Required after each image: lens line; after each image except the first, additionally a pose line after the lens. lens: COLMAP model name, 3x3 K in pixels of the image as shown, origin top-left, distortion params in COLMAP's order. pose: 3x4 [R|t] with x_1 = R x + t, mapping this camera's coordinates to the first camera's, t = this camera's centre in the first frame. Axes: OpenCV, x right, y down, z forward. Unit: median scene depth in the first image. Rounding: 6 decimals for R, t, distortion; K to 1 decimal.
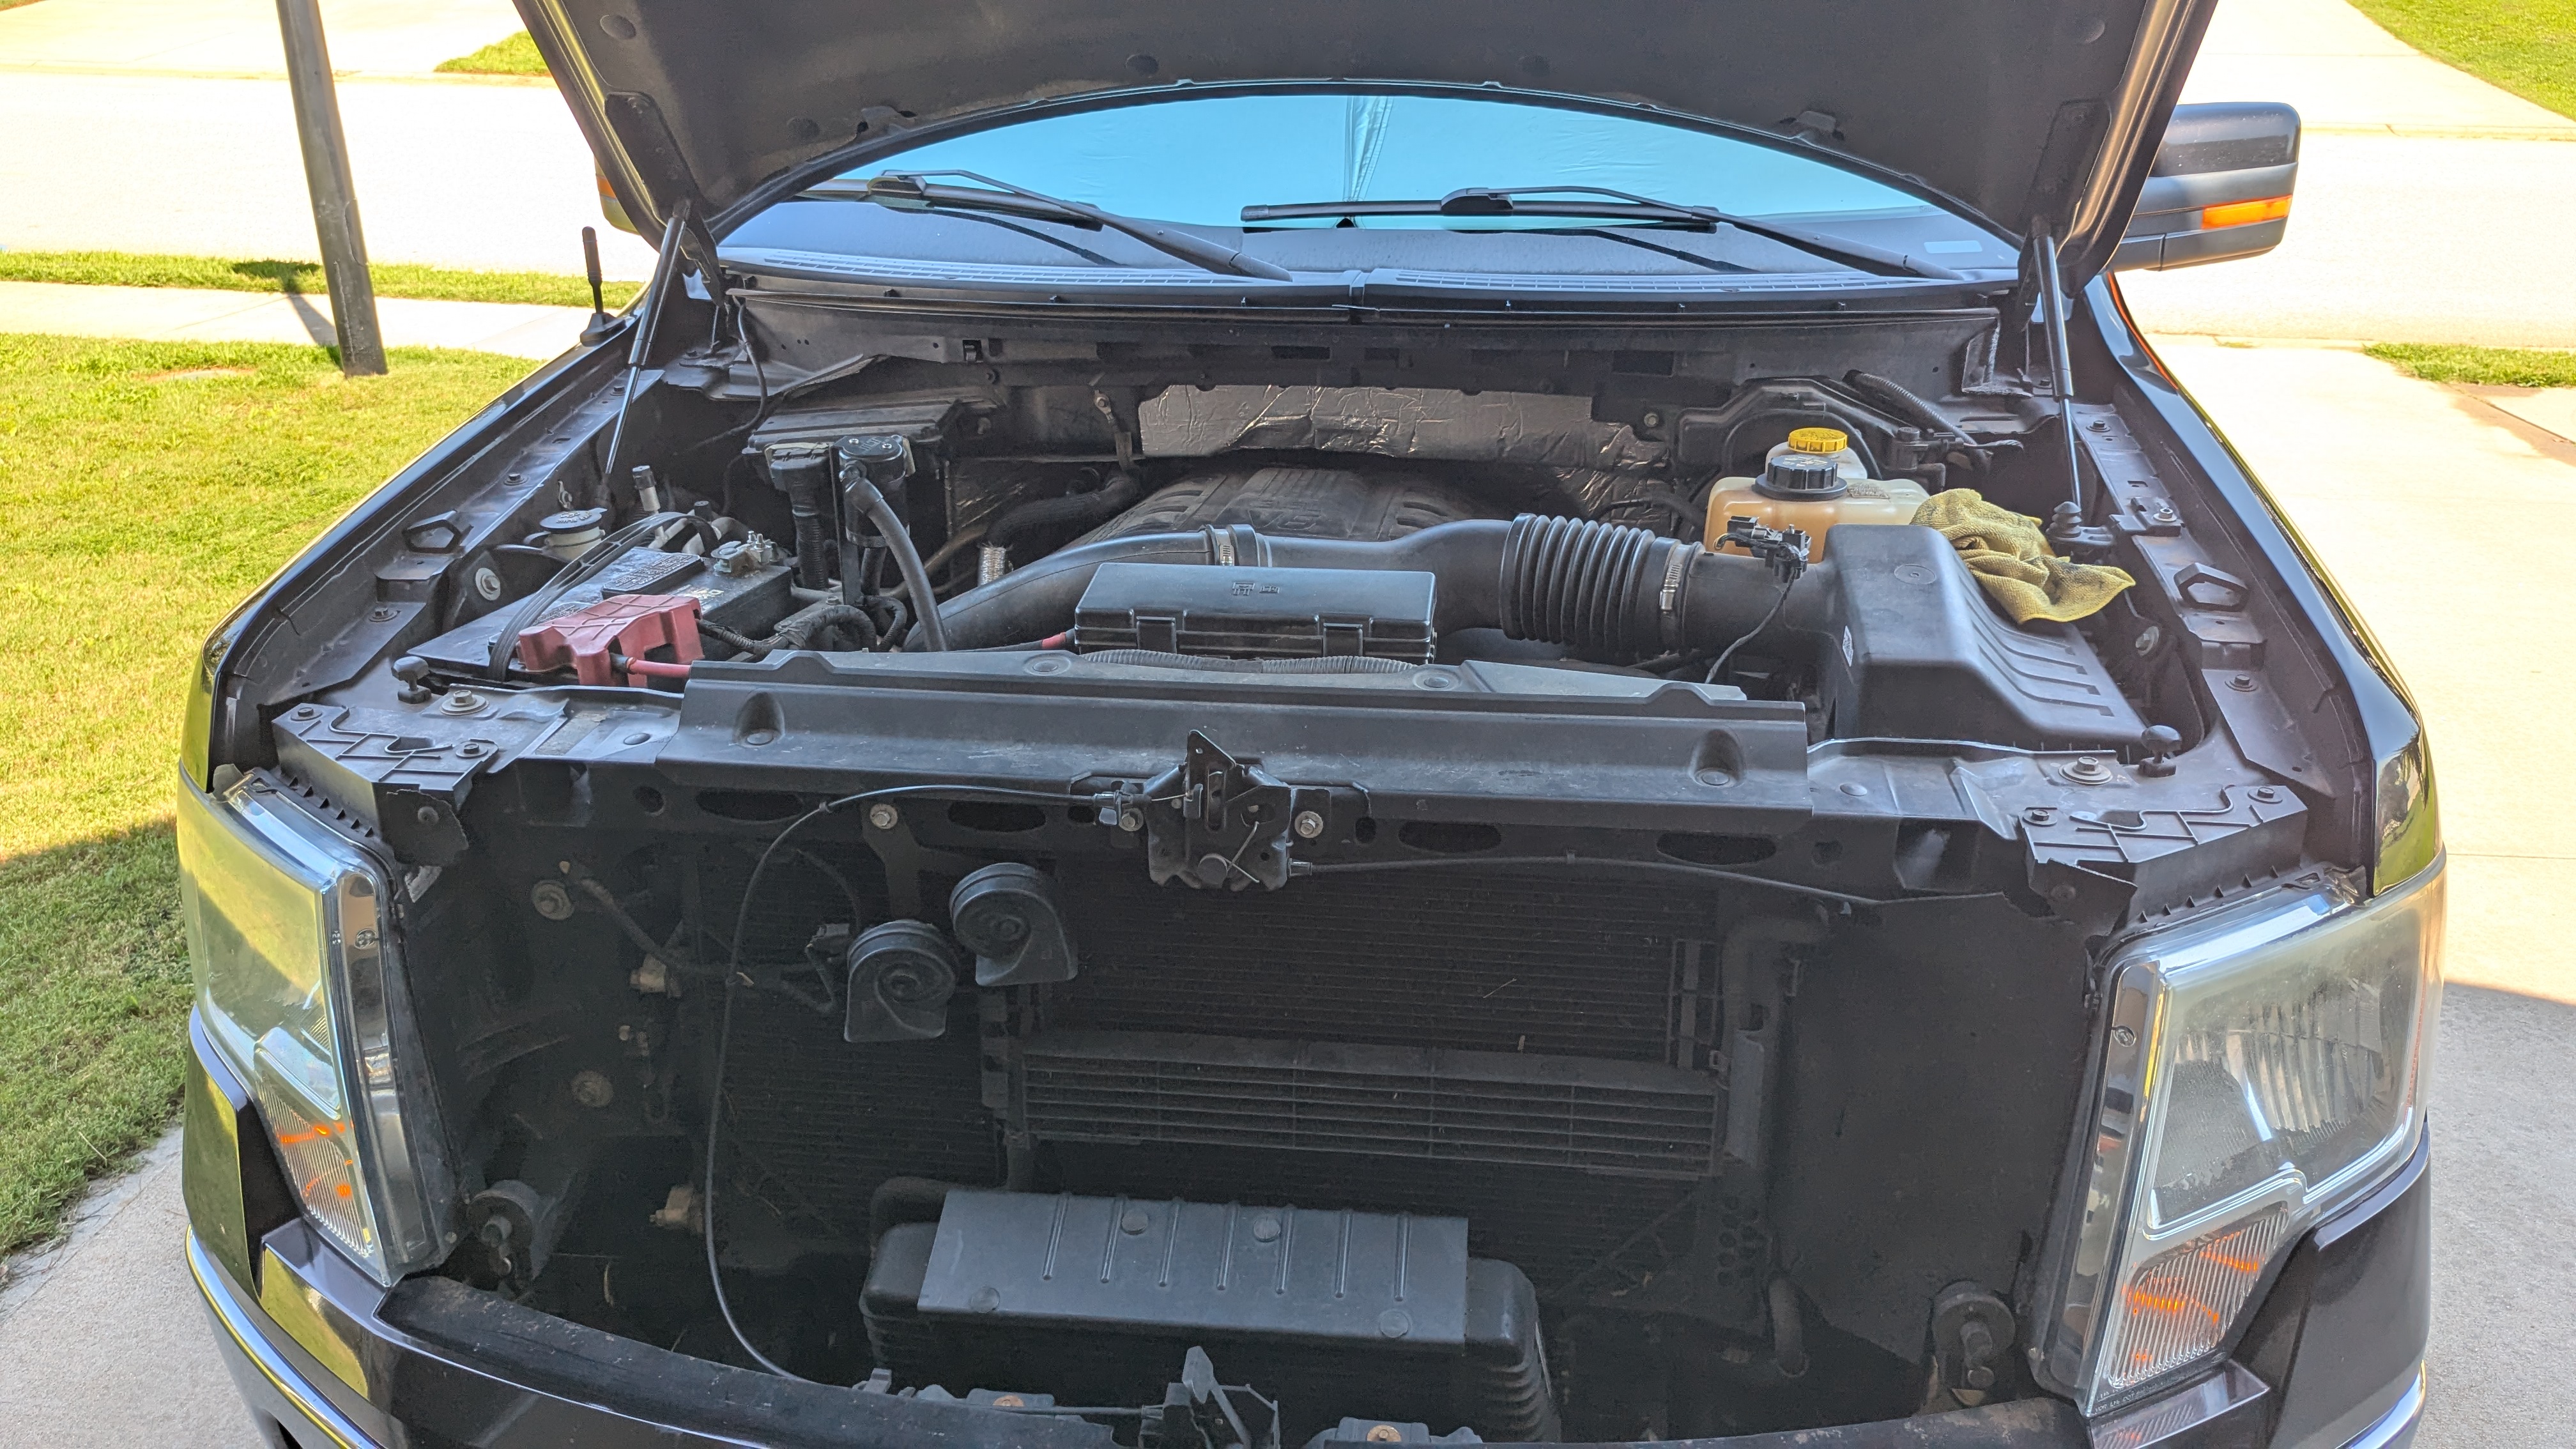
lens RADIAL K [[1865.4, 0, 1301.6], [0, 1865.4, 705.7], [0, 0, 1]] dist [0.046242, -0.050657]
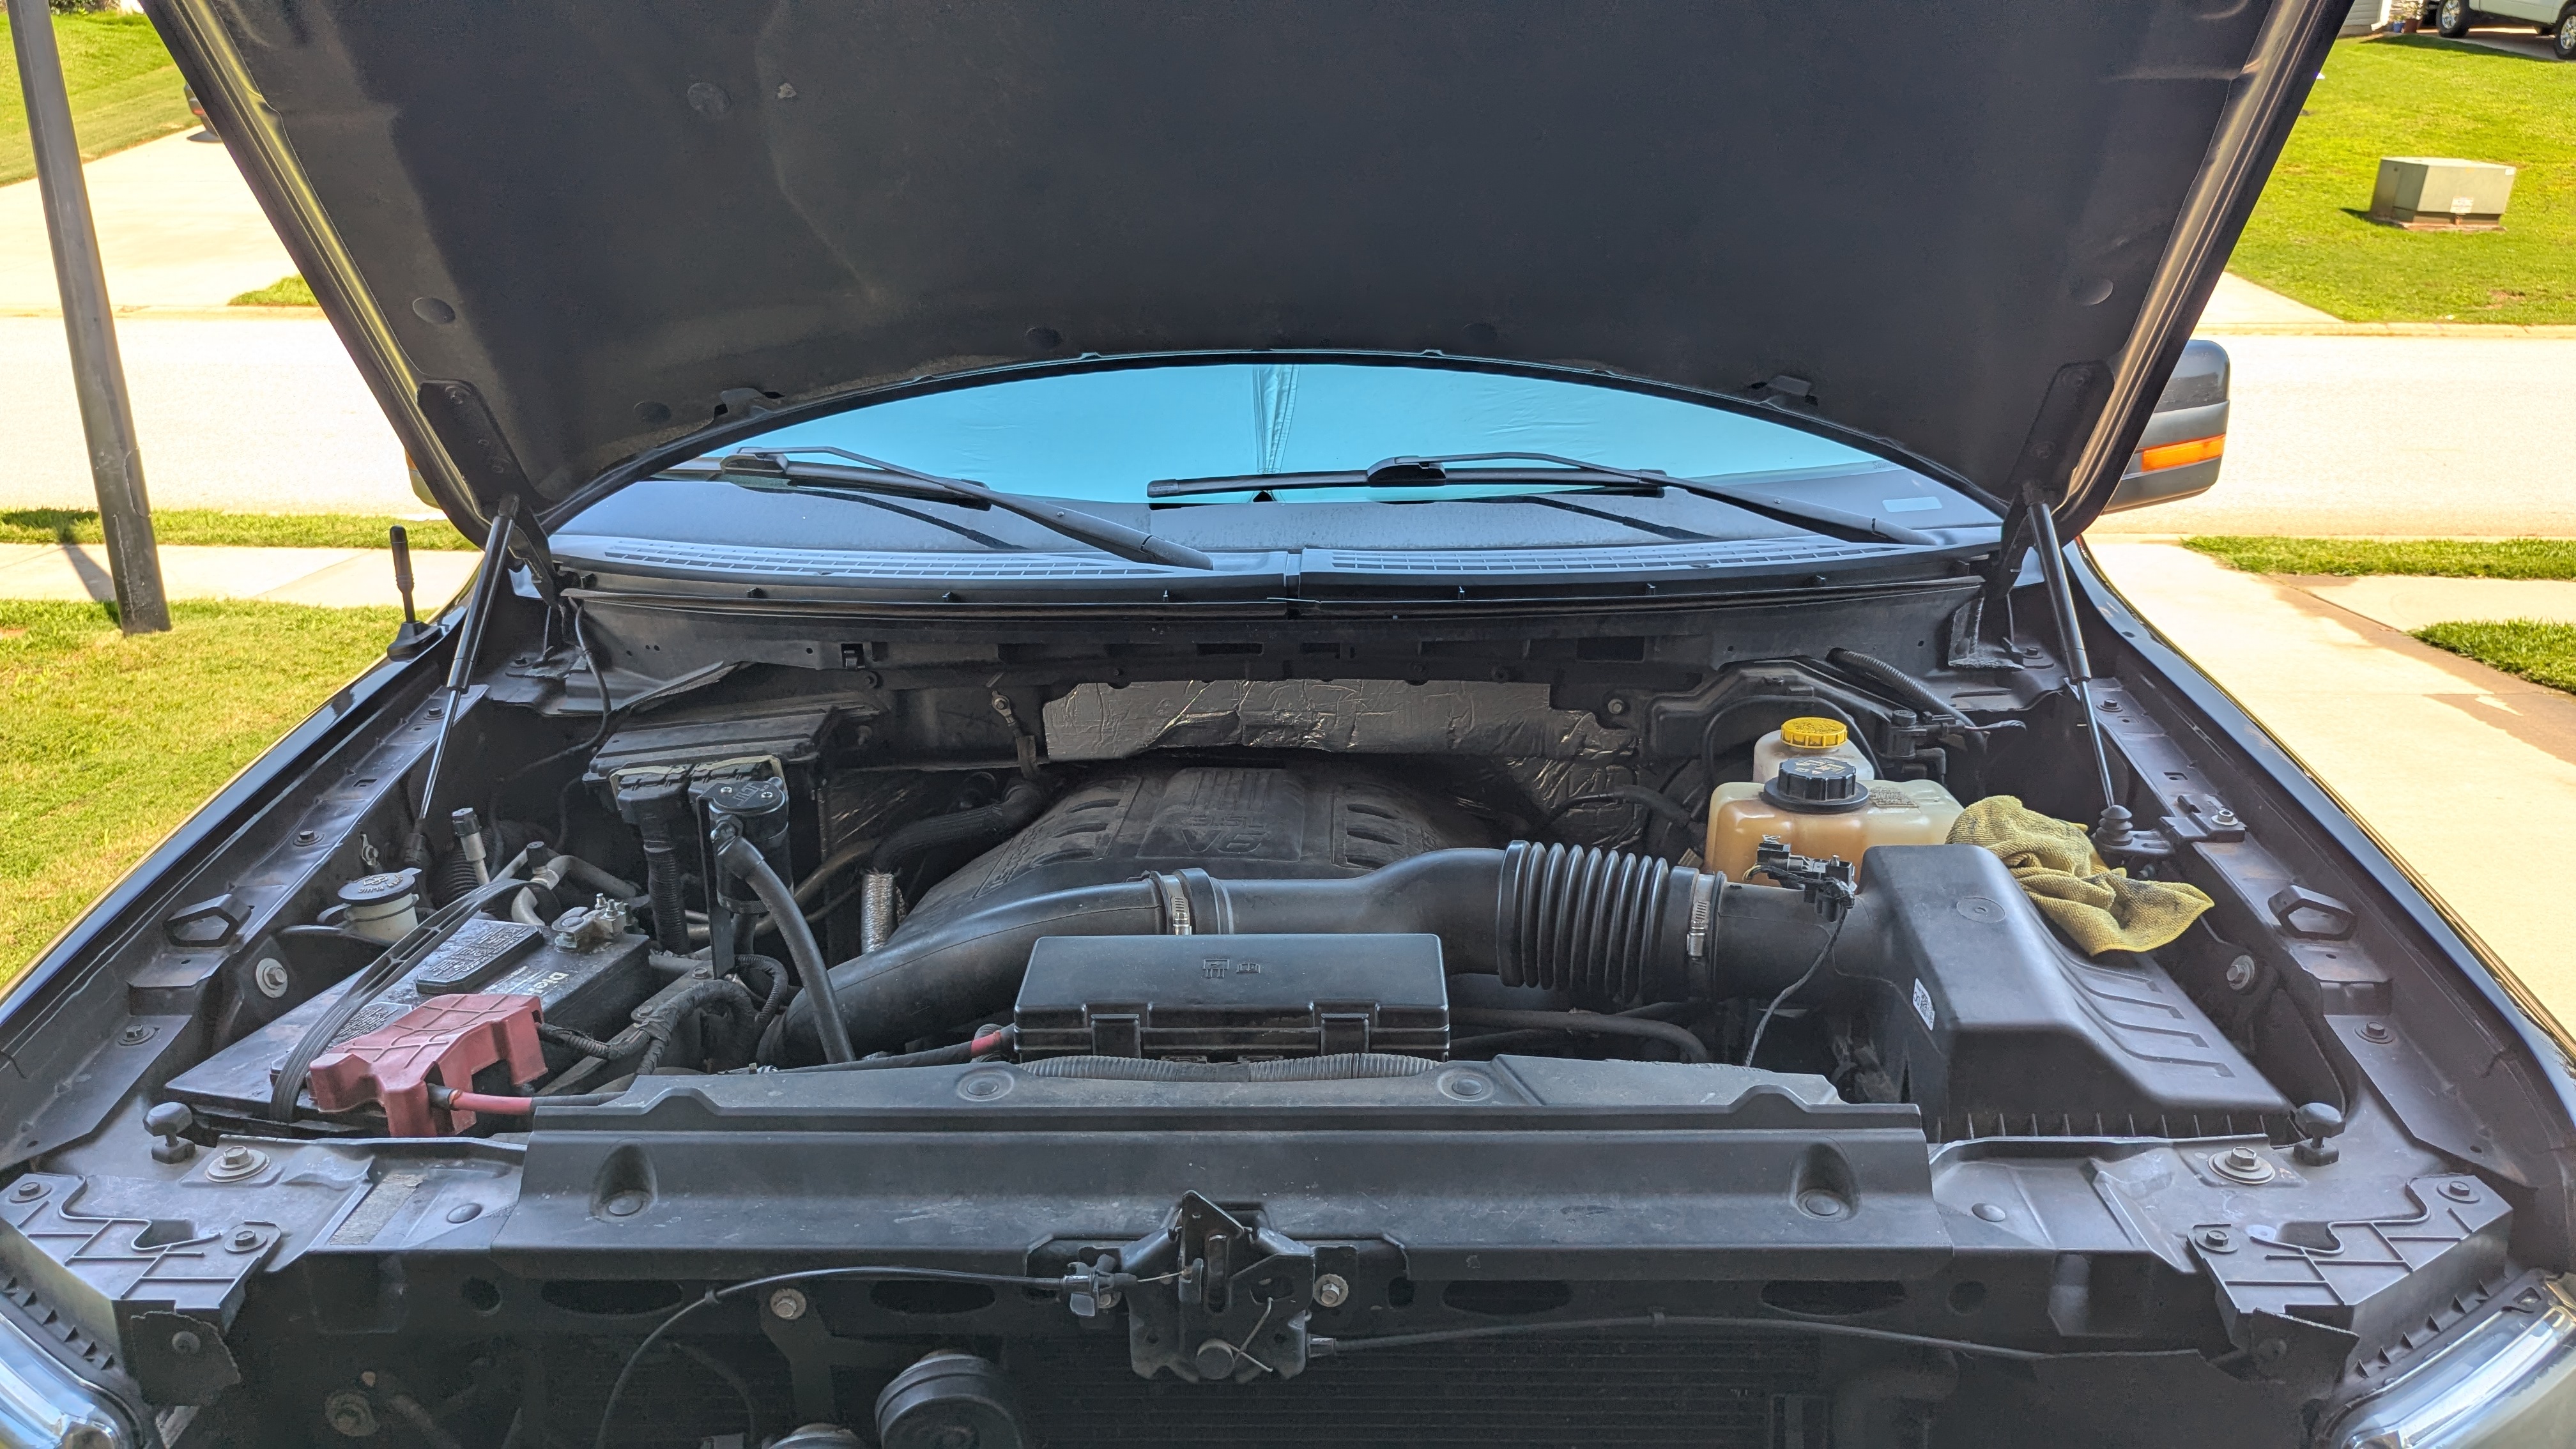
lens RADIAL K [[1865.4, 0, 1284.7], [0, 1865.4, 739.8], [0, 0, 1]] dist [0.046242, -0.050657]
pose [[0.996027, -0.036623, 0.081171, -0.055368], [0.043531, 0.995427, -0.085028, -0.079387], [-0.077686, 0.088223, 0.993067, 0.138971]]
